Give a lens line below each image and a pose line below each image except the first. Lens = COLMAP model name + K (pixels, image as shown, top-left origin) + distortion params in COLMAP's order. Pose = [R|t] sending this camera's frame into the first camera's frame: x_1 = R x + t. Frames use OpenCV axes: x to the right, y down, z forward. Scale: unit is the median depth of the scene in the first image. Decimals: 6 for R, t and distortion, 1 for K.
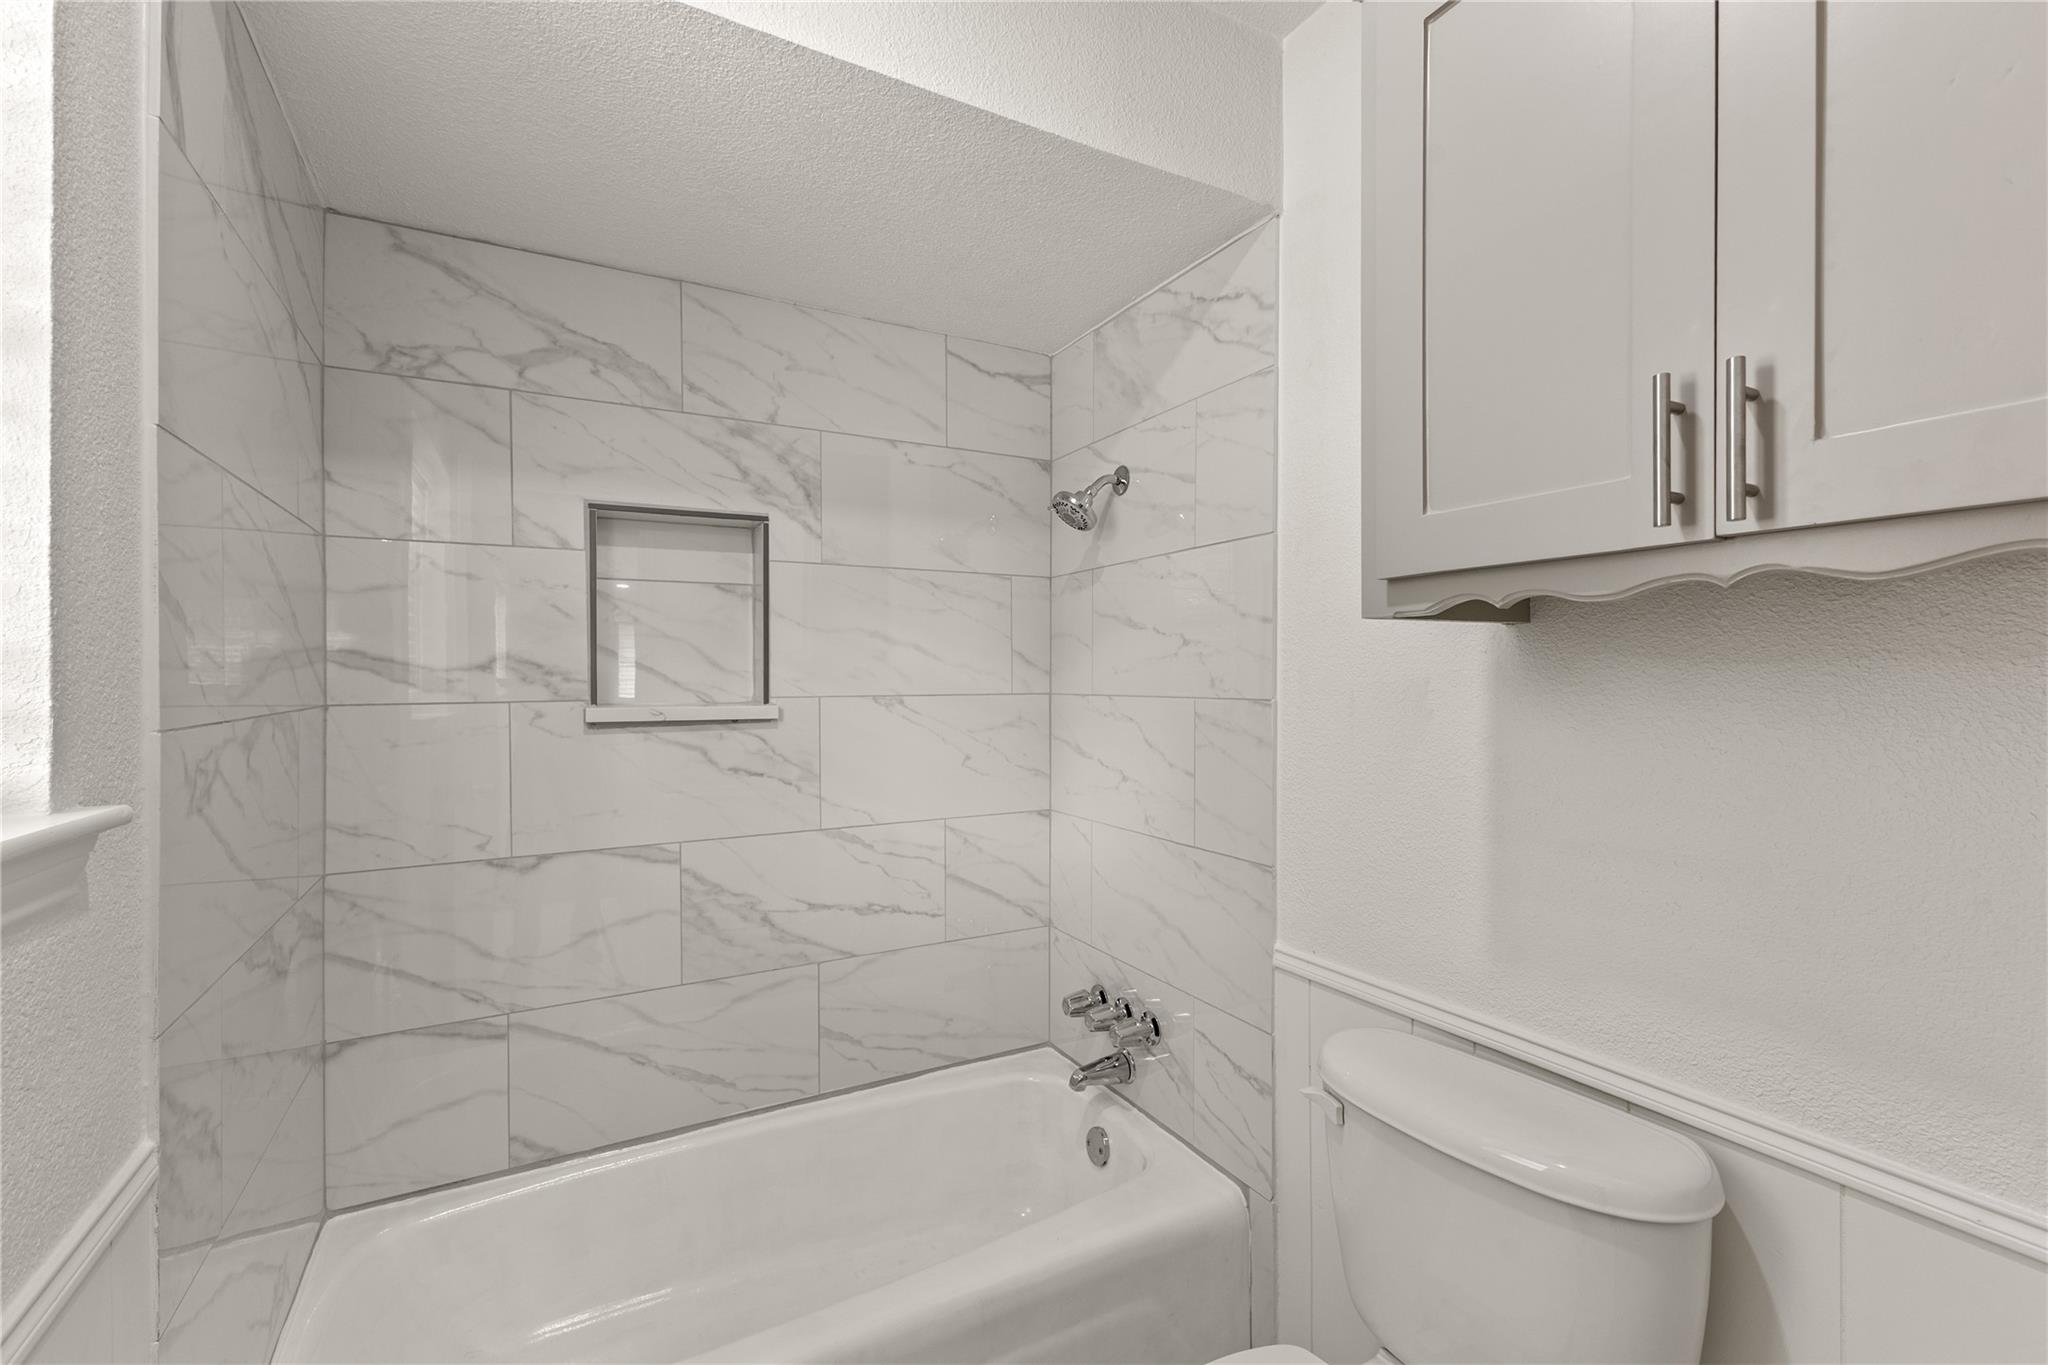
lens RADIAL K [[887.3, 0, 1036.7], [0, 887.3, 677.3], [0, 0, 1]] dist [0.010504, -0.000620]
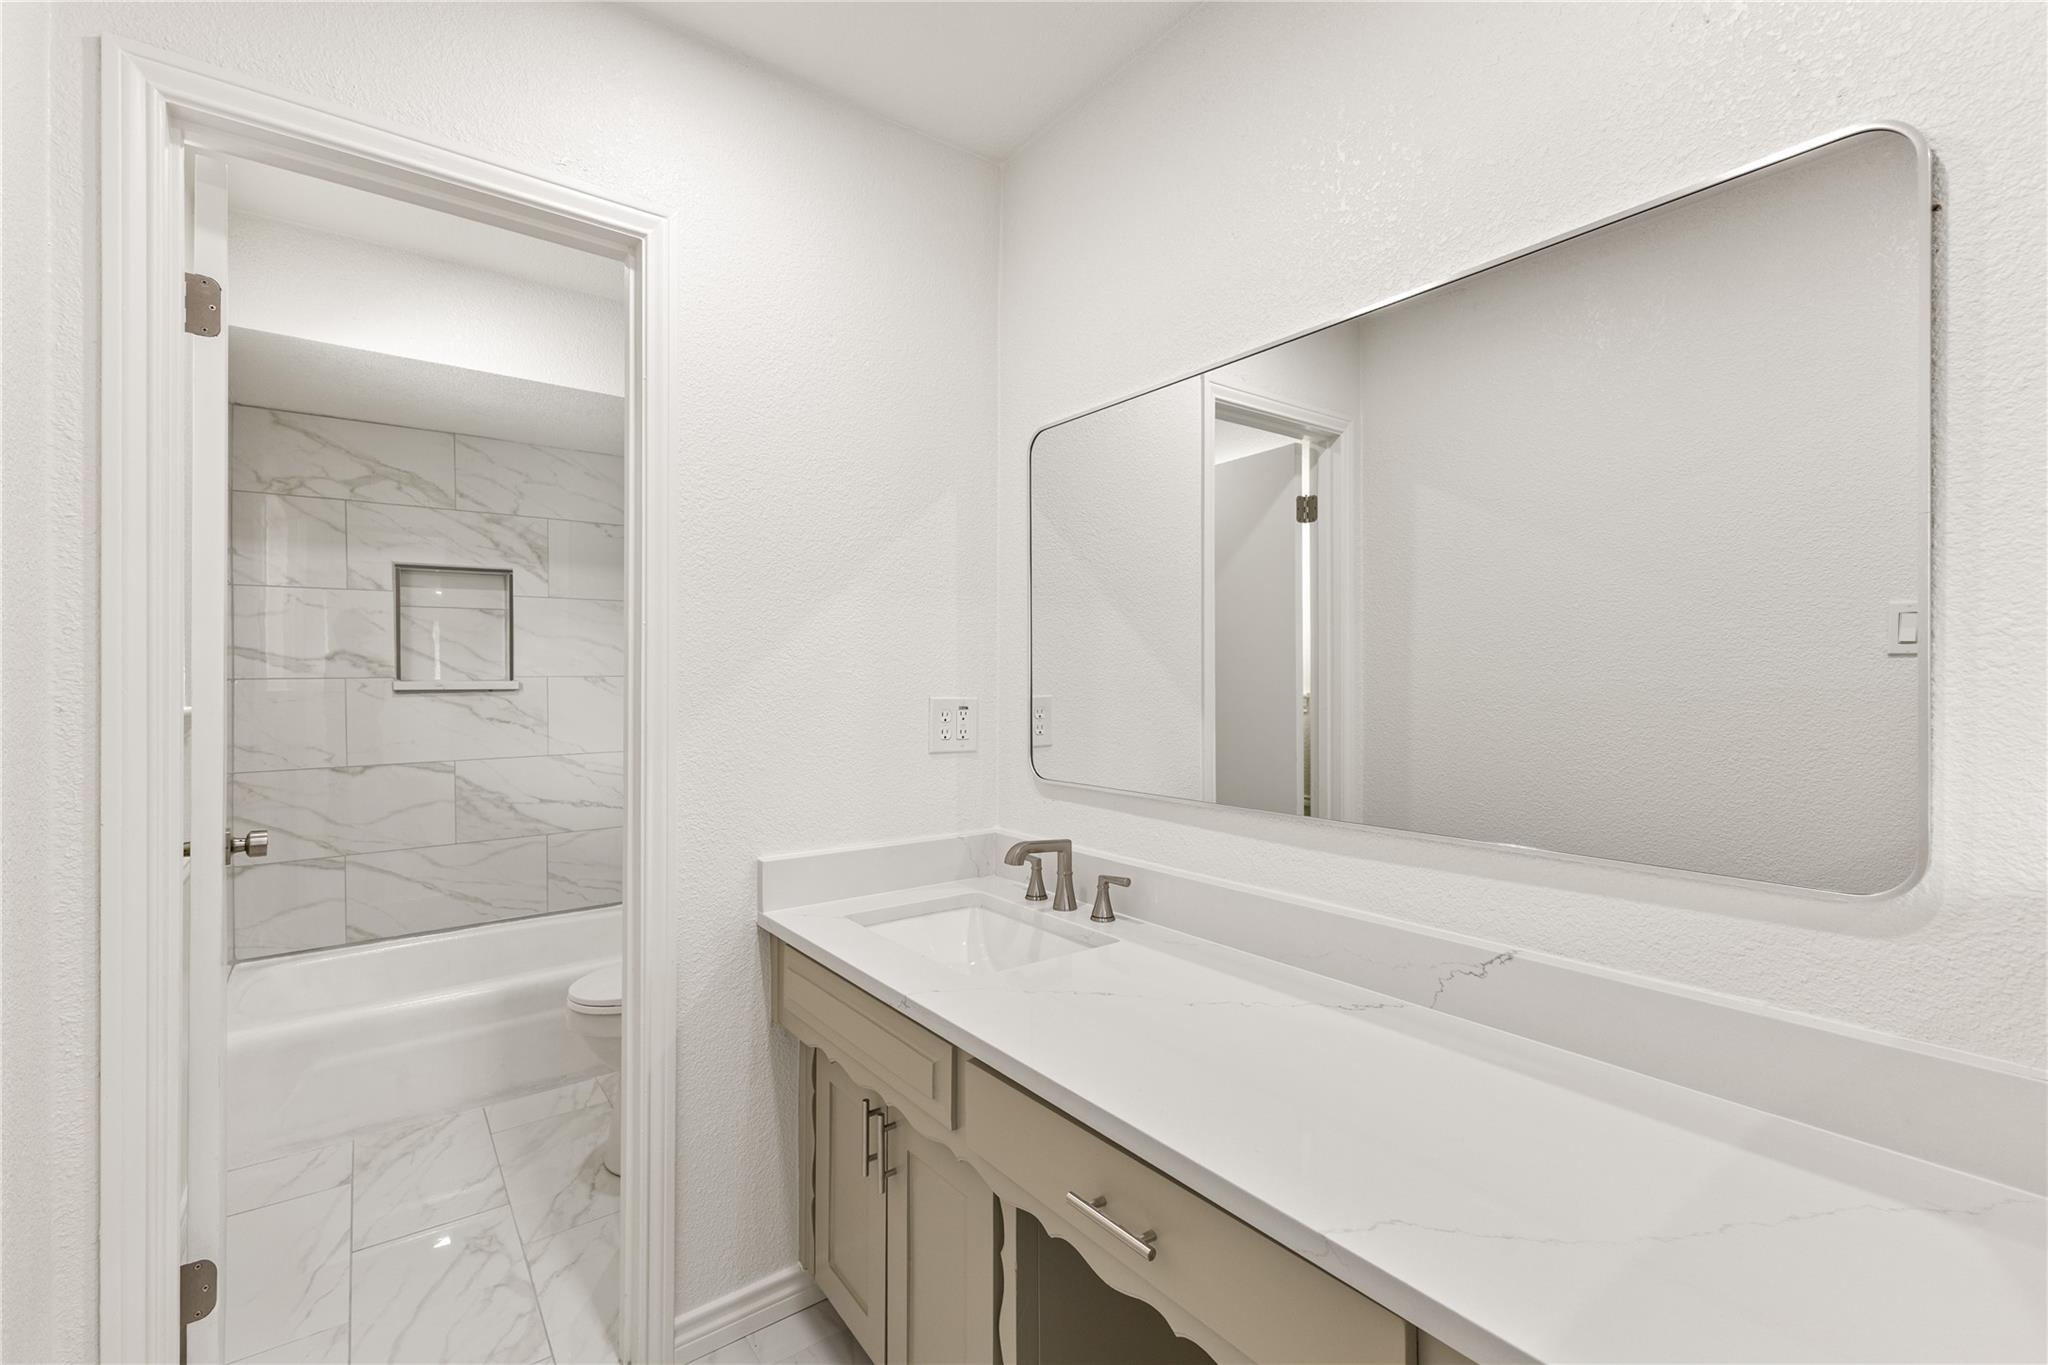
lens RADIAL K [[887.3, 0, 1039.0], [0, 887.3, 676.3], [0, 0, 1]] dist [0.010504, -0.000620]
pose [[0.987956, -0.001186, 0.154728, 0.461498], [0.000973, 0.999998, 0.001452, 0.022114], [-0.154729, -0.001284, 0.987956, -0.901681]]
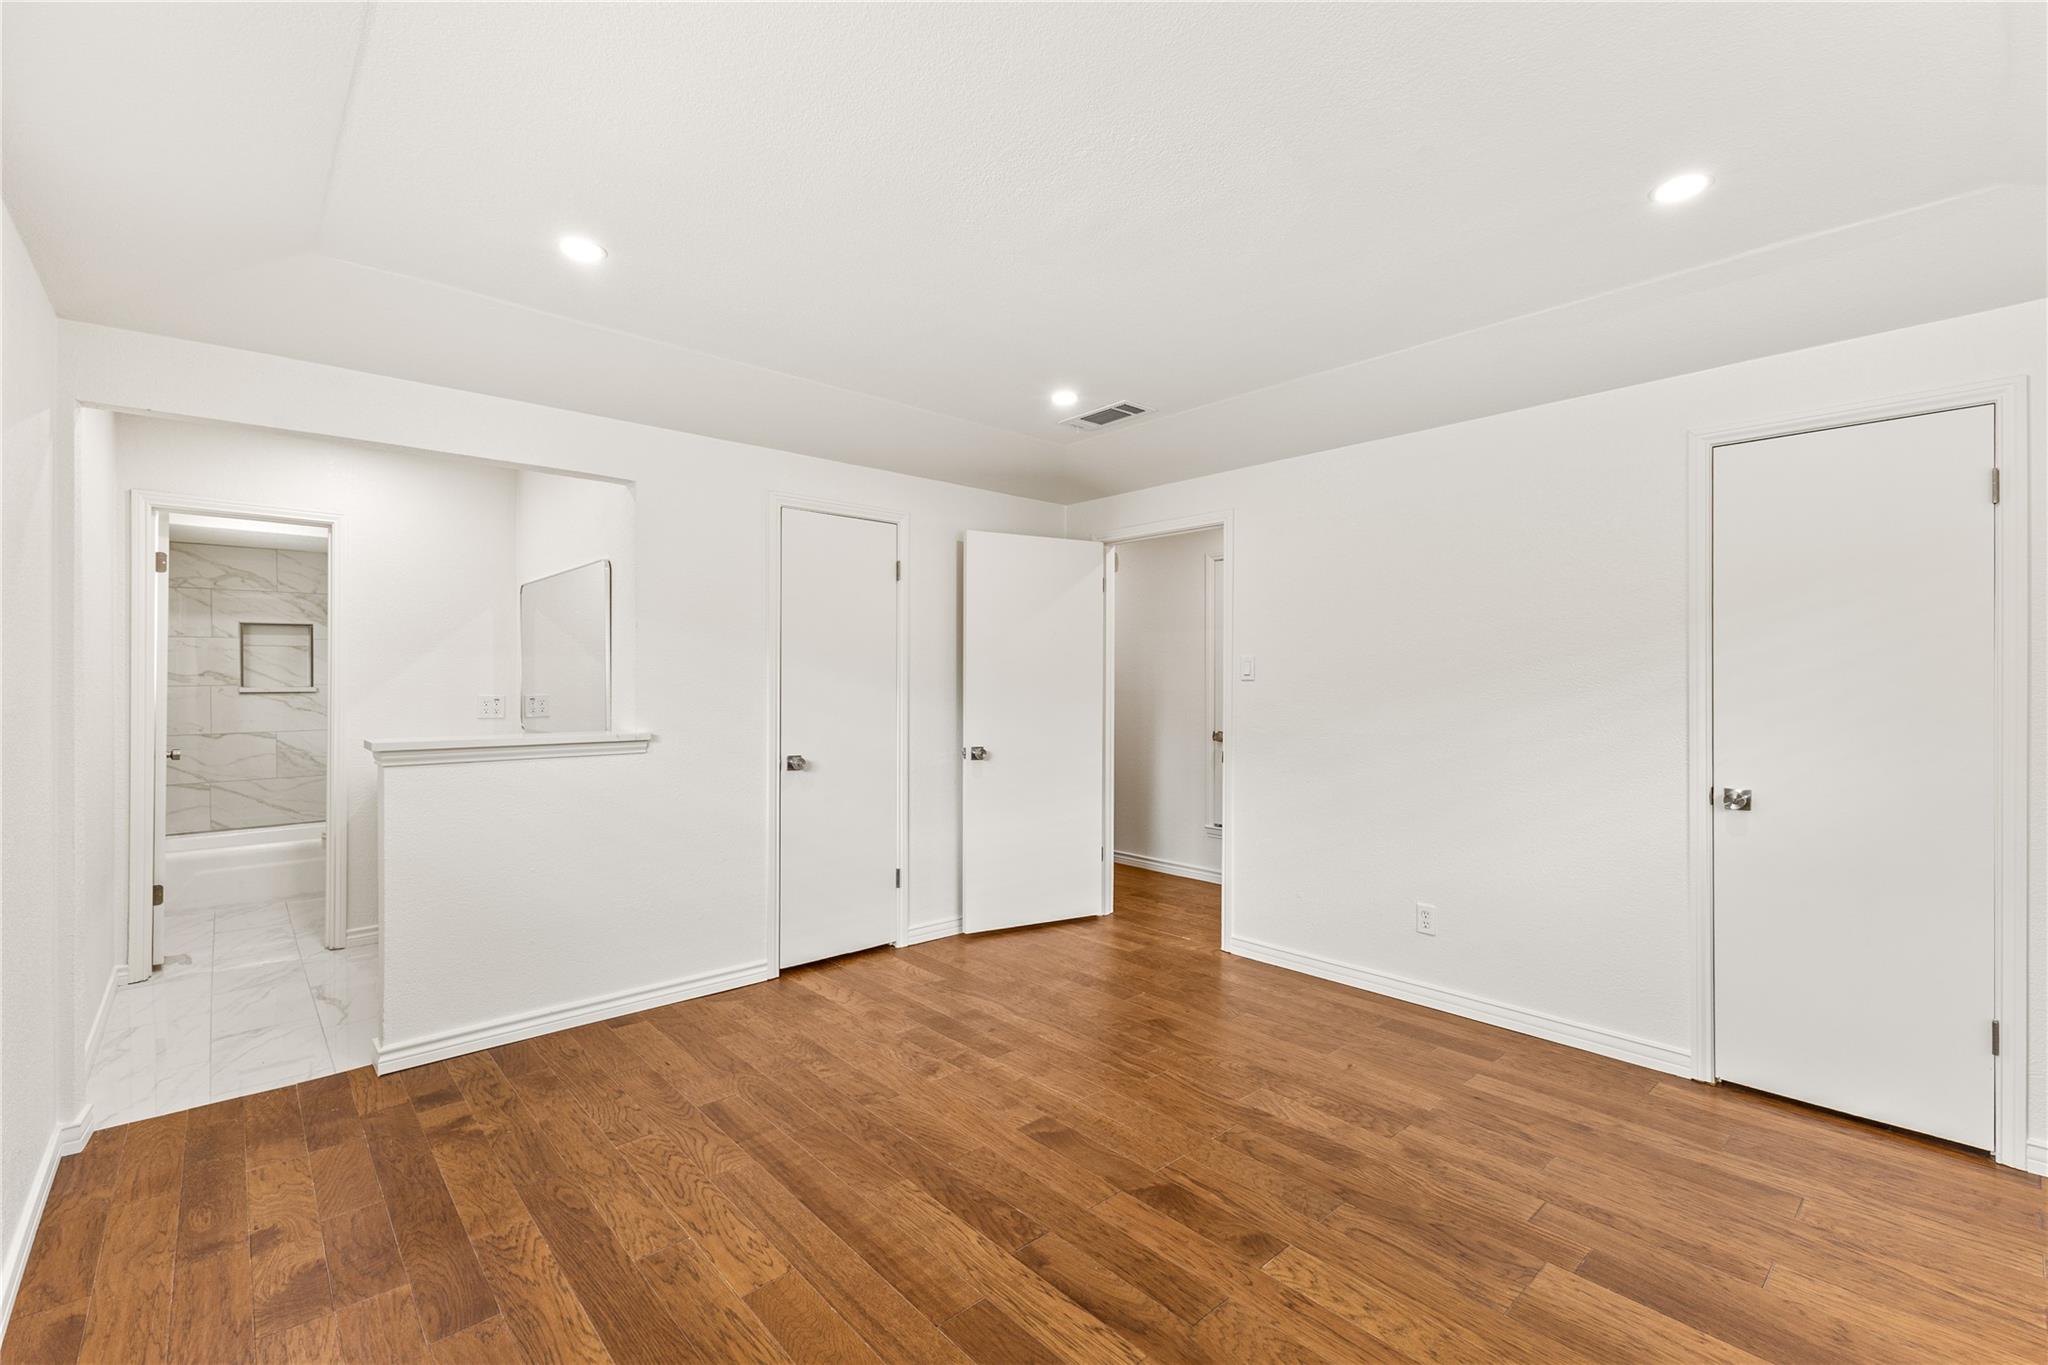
lens RADIAL K [[887.3, 0, 1036.8], [0, 887.3, 677.2], [0, 0, 1]] dist [0.010504, -0.000620]
pose [[0.971061, -0.000203, 0.238832, 1.459887], [0.000042, 1.000000, 0.000678, -0.004986], [-0.238832, -0.000648, 0.971061, -2.713822]]
